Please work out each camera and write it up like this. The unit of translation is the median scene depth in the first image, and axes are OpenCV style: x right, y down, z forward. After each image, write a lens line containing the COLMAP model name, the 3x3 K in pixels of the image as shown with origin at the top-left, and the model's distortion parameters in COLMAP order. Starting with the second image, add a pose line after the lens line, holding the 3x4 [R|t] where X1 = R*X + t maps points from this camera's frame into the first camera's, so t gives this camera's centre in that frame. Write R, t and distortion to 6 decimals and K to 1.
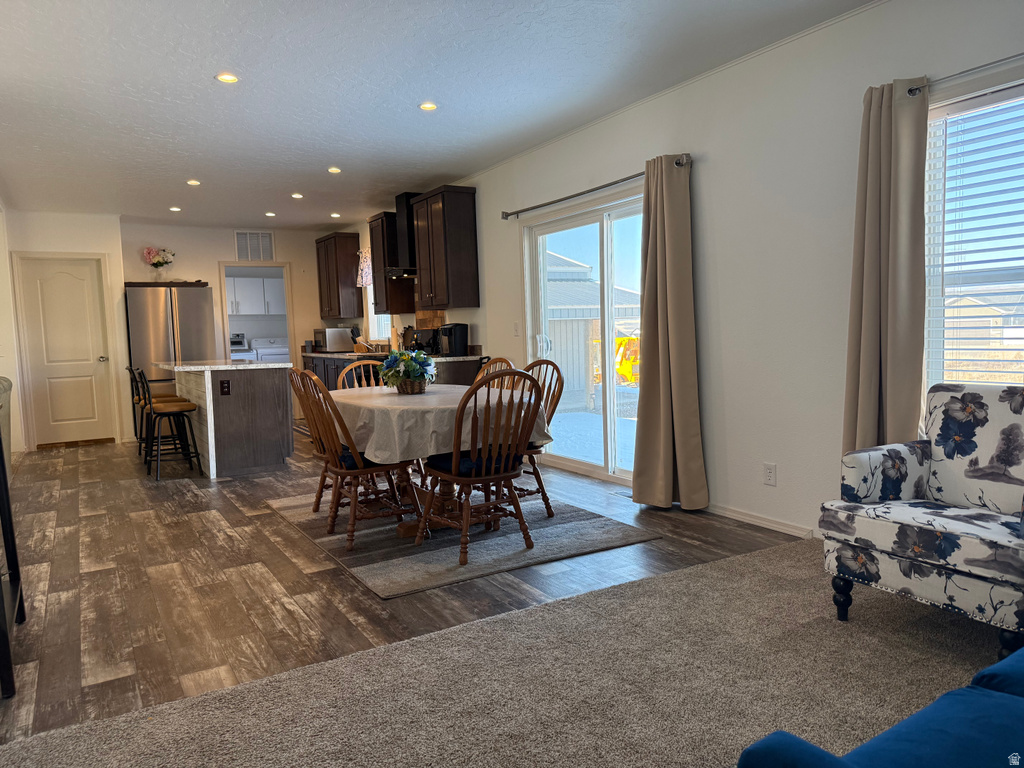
lens RADIAL K [[717.7, 0, 513.3], [0, 717.7, 386.3], [0, 0, 1]] dist [0.065727, -0.091186]
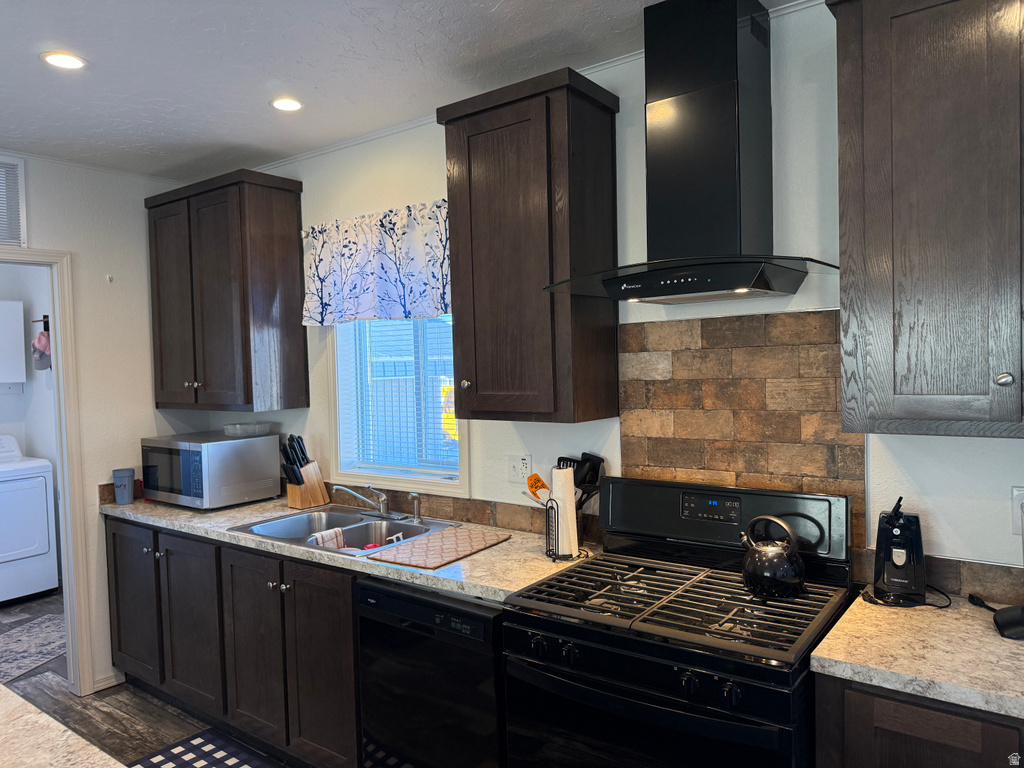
lens RADIAL K [[717.7, 0, 509.8], [0, 717.7, 382.3], [0, 0, 1]] dist [0.065727, -0.091186]
pose [[0.927499, -0.006252, 0.373774, -0.295437], [0.028263, 0.998171, -0.053435, -0.100838], [-0.372756, 0.060125, 0.925979, 0.723834]]
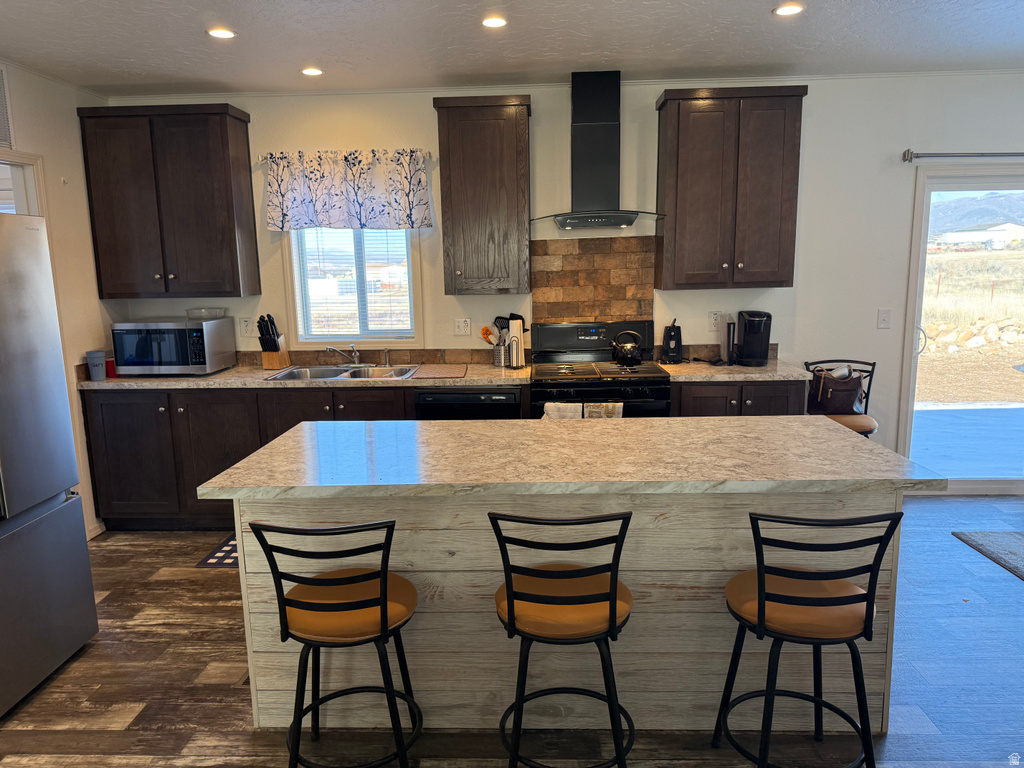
lens RADIAL K [[717.7, 0, 511.0], [0, 717.7, 388.4], [0, 0, 1]] dist [0.065727, -0.091186]
pose [[0.550084, -0.123316, 0.825955, -0.614640], [0.066404, 0.992365, 0.103937, -0.085666], [-0.832465, -0.002328, 0.554072, 0.696745]]
